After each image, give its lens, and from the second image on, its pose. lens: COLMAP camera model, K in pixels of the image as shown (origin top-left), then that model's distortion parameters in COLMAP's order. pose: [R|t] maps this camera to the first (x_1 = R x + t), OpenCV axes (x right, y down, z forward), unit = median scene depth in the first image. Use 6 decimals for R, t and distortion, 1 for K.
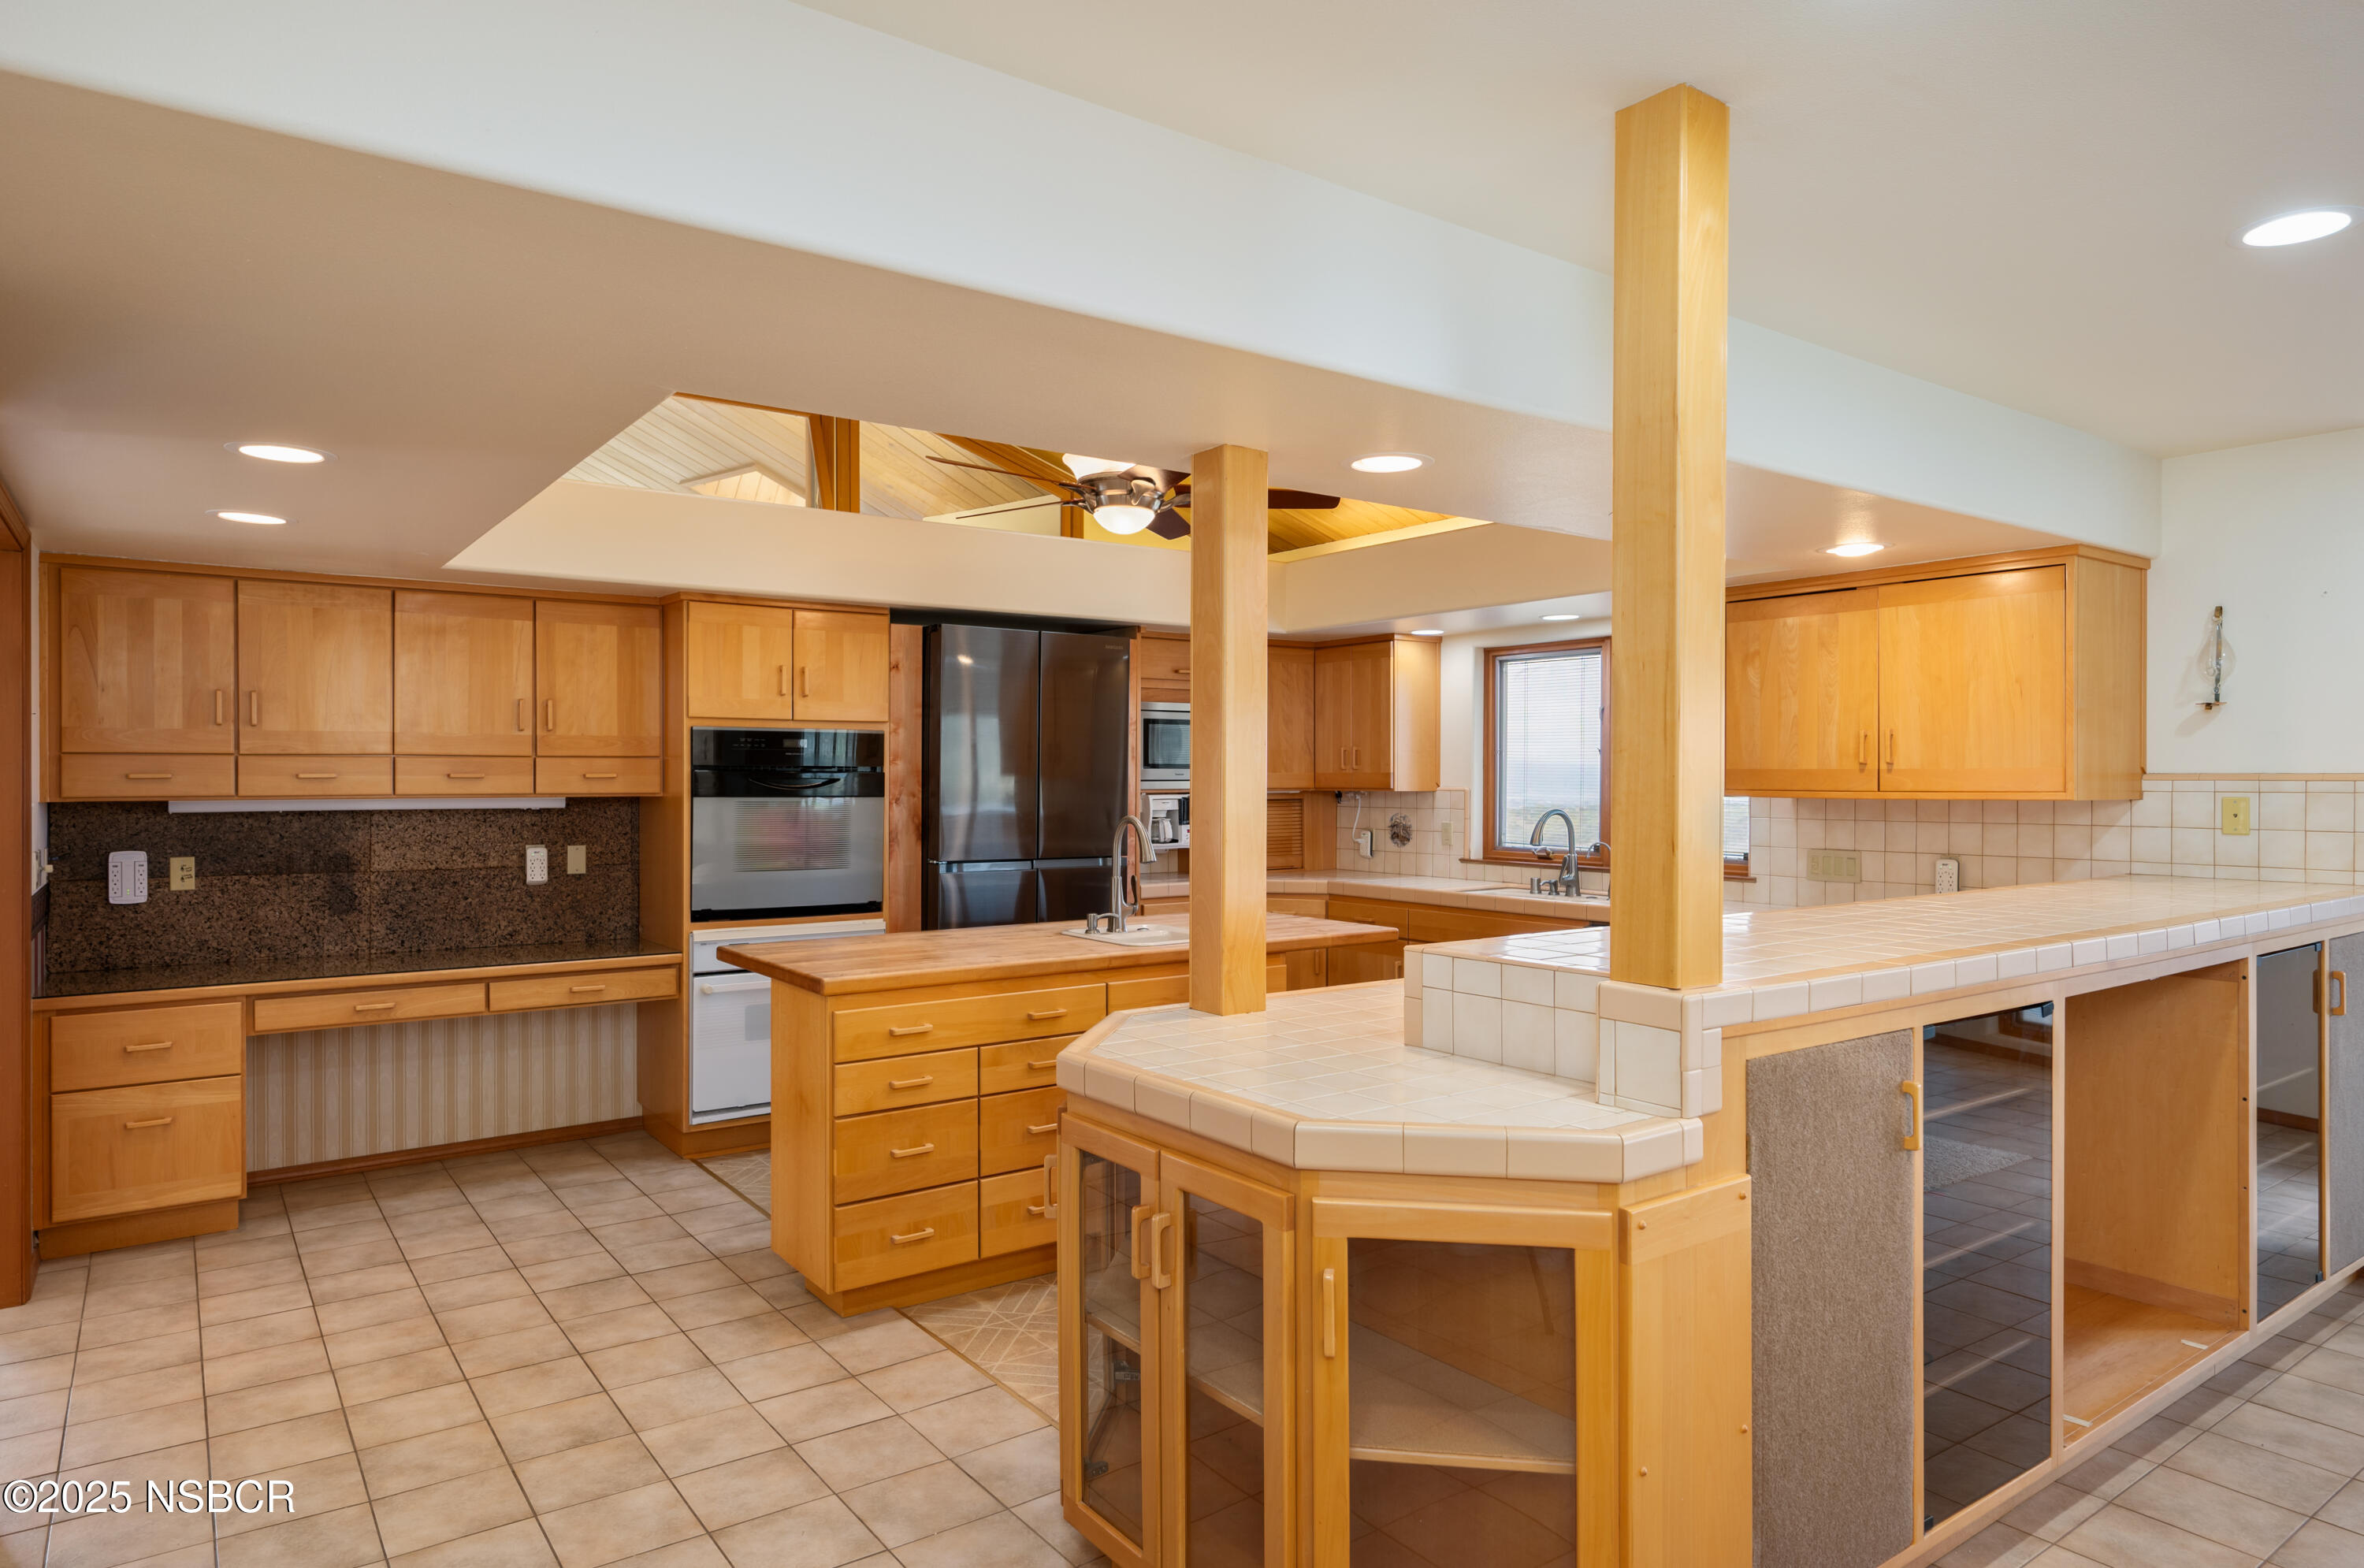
lens RADIAL K [[1389.6, 0, 1183.4], [0, 1389.6, 766.8], [0, 0, 1]] dist [0.003889, 0.000108]
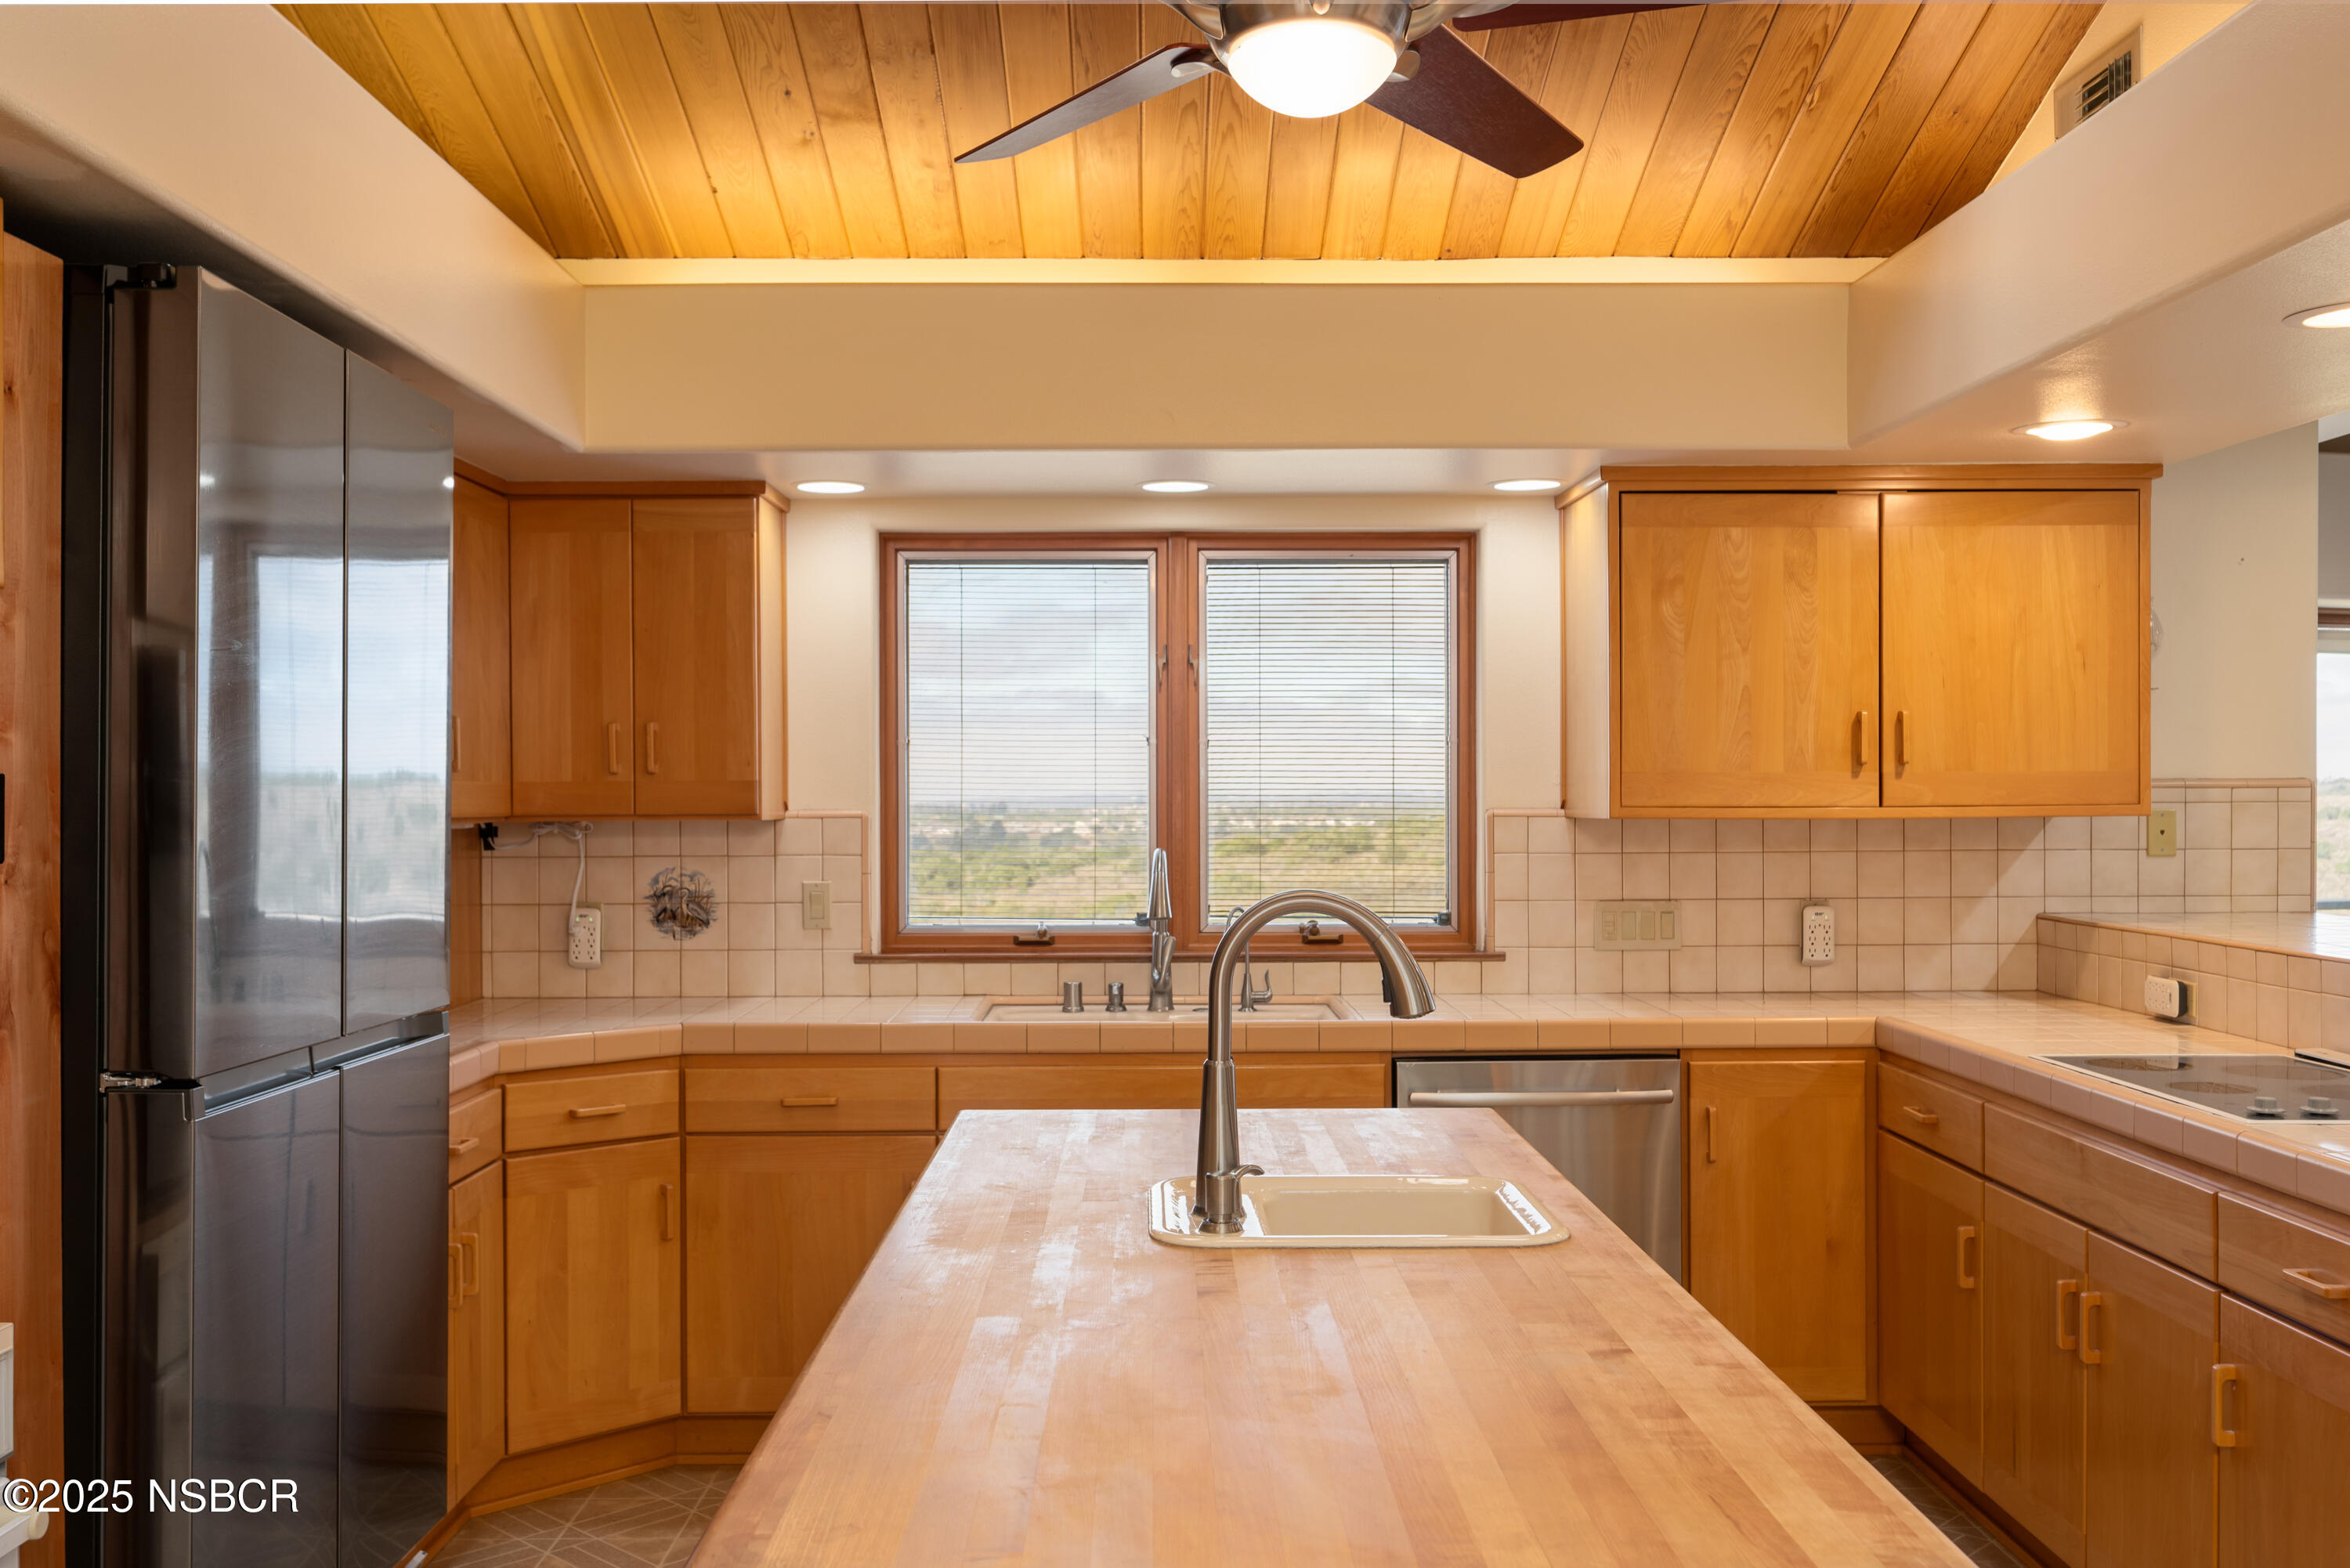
lens RADIAL K [[2080.4, 0, 1170.7], [0, 2080.4, 806.3], [0, 0, 1]] dist [0.006549, 0.015984]
pose [[0.588280, -0.008352, 0.808614, -0.366415], [-0.000852, 0.999940, 0.010949, 0.005570], [-0.808657, -0.007130, 0.588238, 0.526137]]
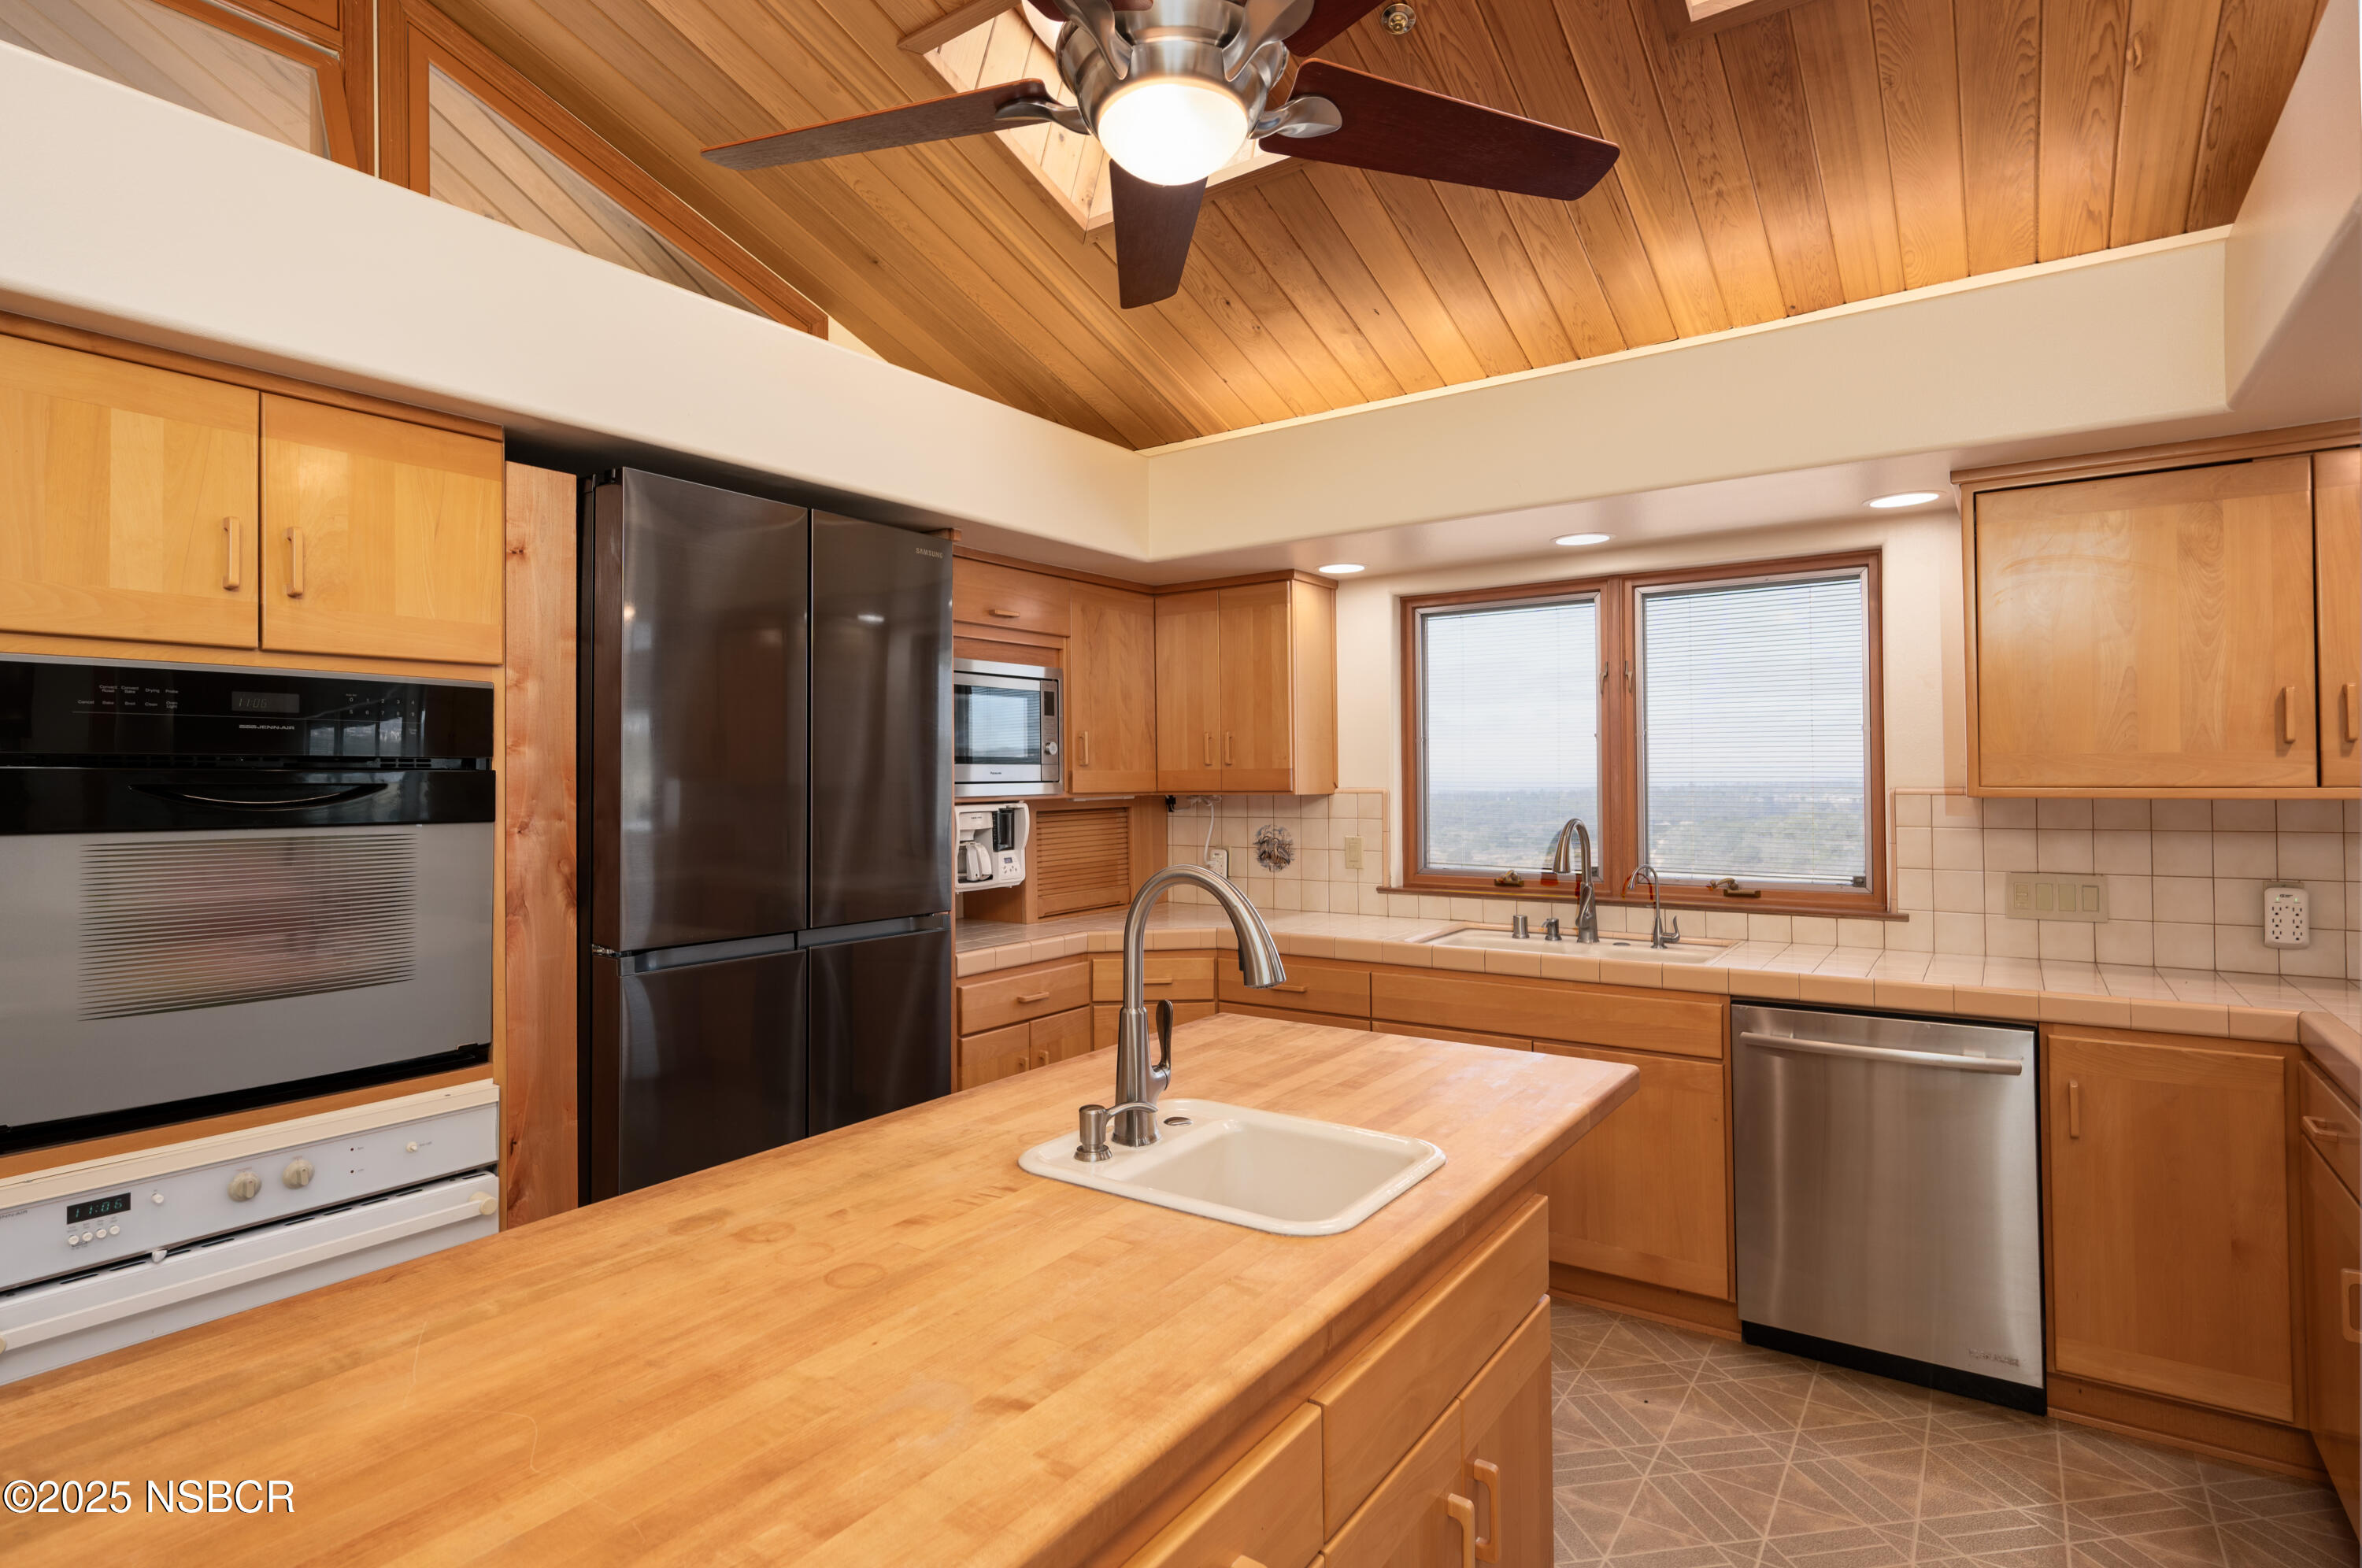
lens RADIAL K [[1190.8, 0, 1133.9], [0, 1190.8, 768.5], [0, 0, 1]] dist [0.003193, -0.000424]
pose [[0.952696, -0.005949, 0.303865, -0.119367], [0.007016, 0.999972, -0.002423, 0.005650], [-0.303843, 0.004440, 0.952712, 0.498345]]
